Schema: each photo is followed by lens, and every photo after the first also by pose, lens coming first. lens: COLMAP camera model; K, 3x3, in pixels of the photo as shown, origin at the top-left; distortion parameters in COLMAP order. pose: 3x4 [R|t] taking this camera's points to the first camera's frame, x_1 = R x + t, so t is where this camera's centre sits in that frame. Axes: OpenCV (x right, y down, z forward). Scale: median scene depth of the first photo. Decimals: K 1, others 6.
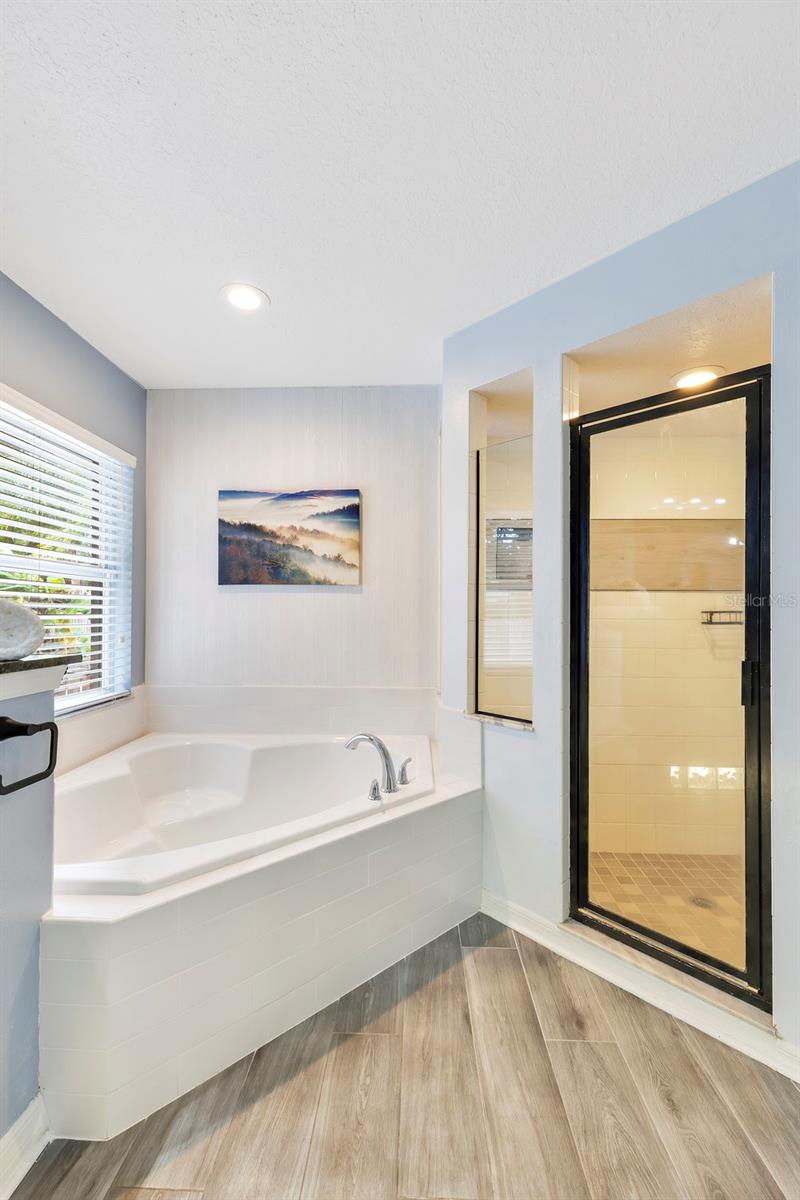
lens RADIAL K [[519.9, 0, 400.0], [0, 519.9, 600.0], [0, 0, 1]] dist [0.000922, 0.000023]
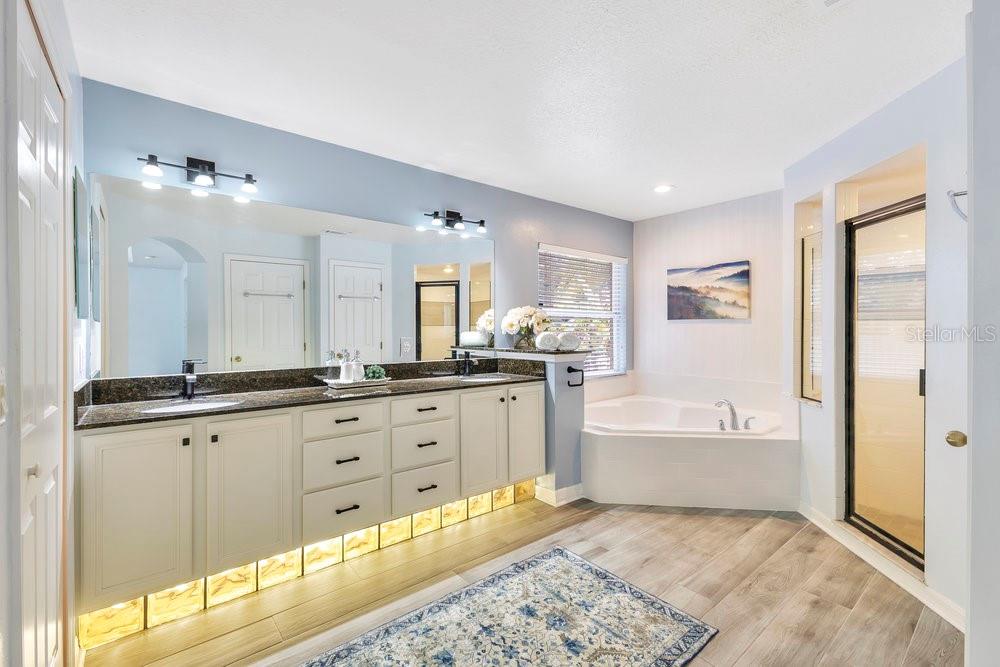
lens RADIAL K [[440.2, 0, 500.6], [0, 440.2, 328.9], [0, 0, 1]] dist [0.007837, -0.000149]
pose [[0.660987, -0.000025, -0.750397, 0.532370], [0.013507, 0.999838, 0.011864, -0.027942], [0.750276, -0.017978, 0.660881, -0.603785]]
